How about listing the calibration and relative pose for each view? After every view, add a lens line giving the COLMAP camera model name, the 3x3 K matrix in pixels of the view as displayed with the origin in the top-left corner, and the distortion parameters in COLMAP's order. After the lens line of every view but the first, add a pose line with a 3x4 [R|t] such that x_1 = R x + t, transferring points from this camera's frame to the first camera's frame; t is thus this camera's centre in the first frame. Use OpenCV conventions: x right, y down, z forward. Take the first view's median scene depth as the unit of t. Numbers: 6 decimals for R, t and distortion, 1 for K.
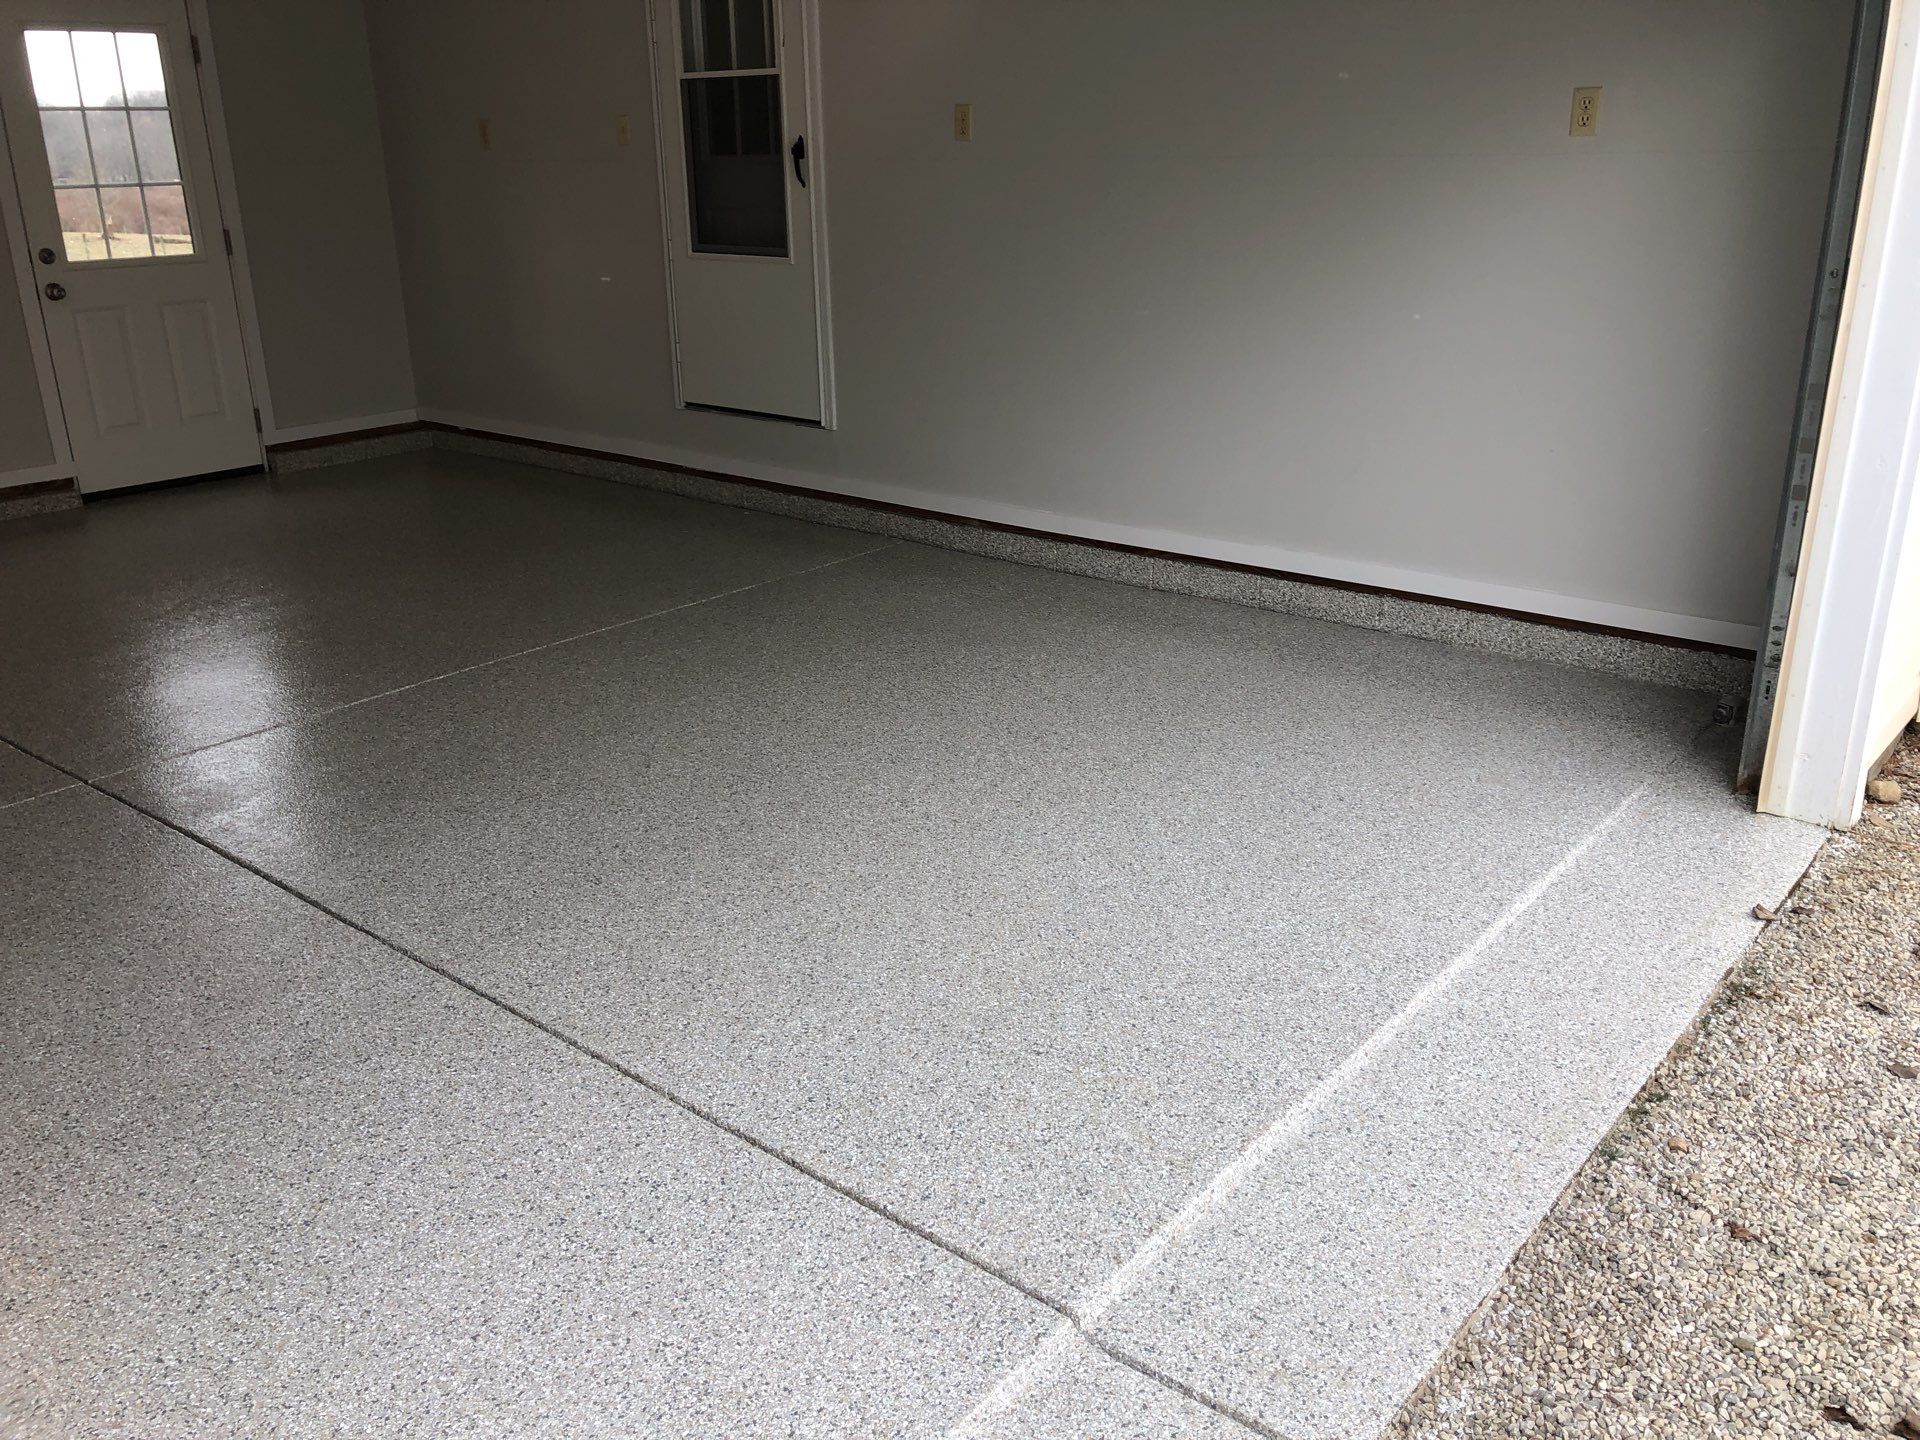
lens RADIAL K [[1522.6, 0, 960.0], [0, 1522.6, 720.0], [0, 0, 1]] dist [0.029898, -0.035742]
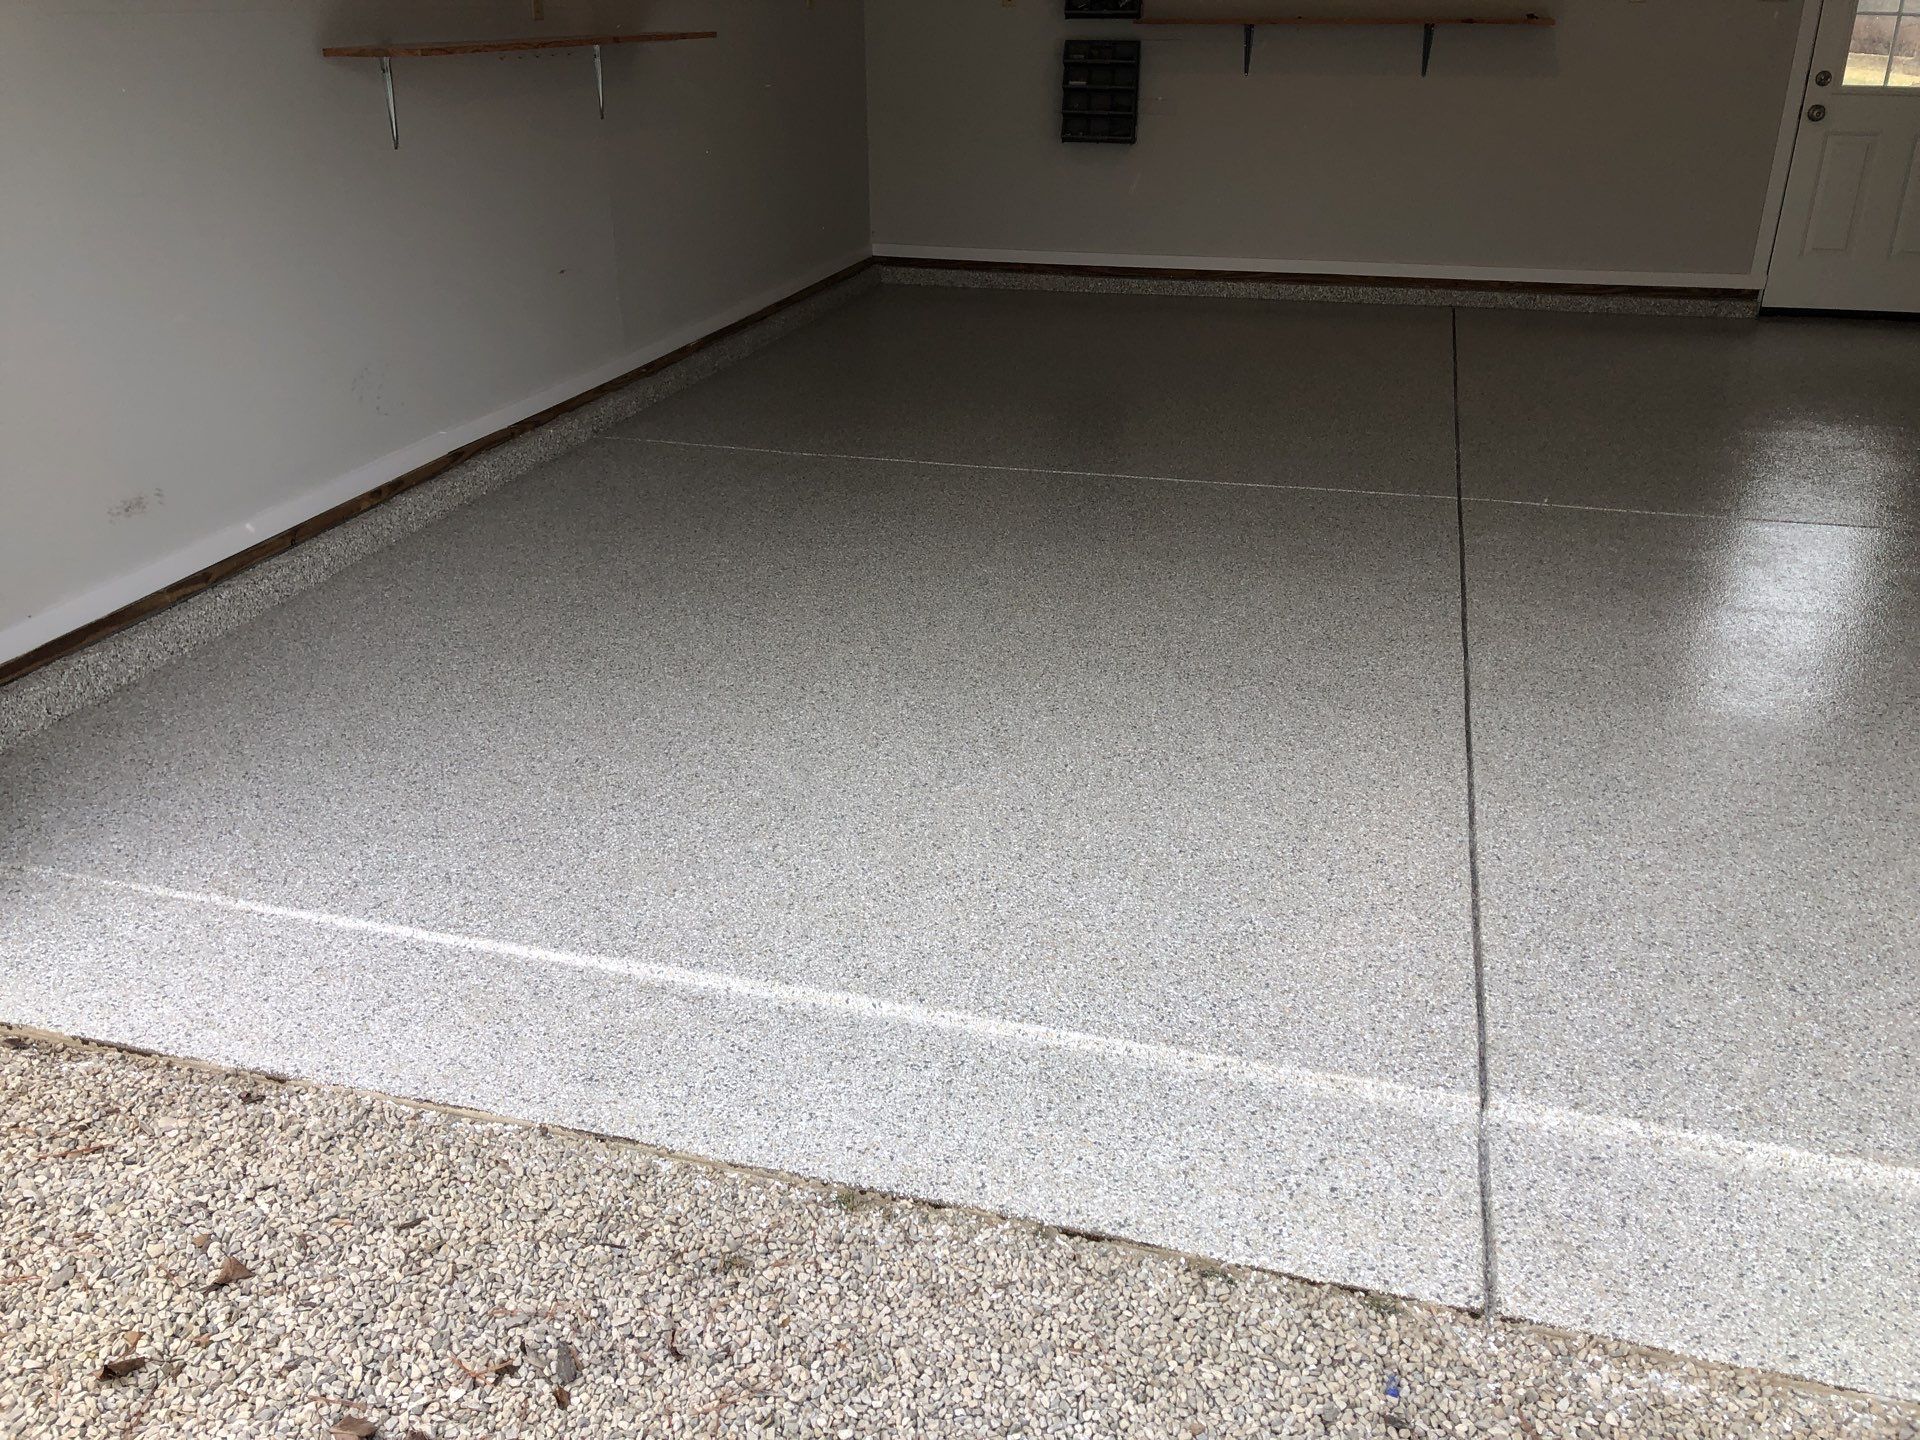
lens RADIAL K [[1586.9, 0, 959.8], [0, 1586.9, 661.4], [0, 0, 1]] dist [0.007309, 0.014035]
pose [[0.410711, 0.370774, -0.832973, 0.275936], [-0.328288, 0.912444, 0.244281, -0.014731], [0.850614, 0.173126, 0.496471, 0.031878]]
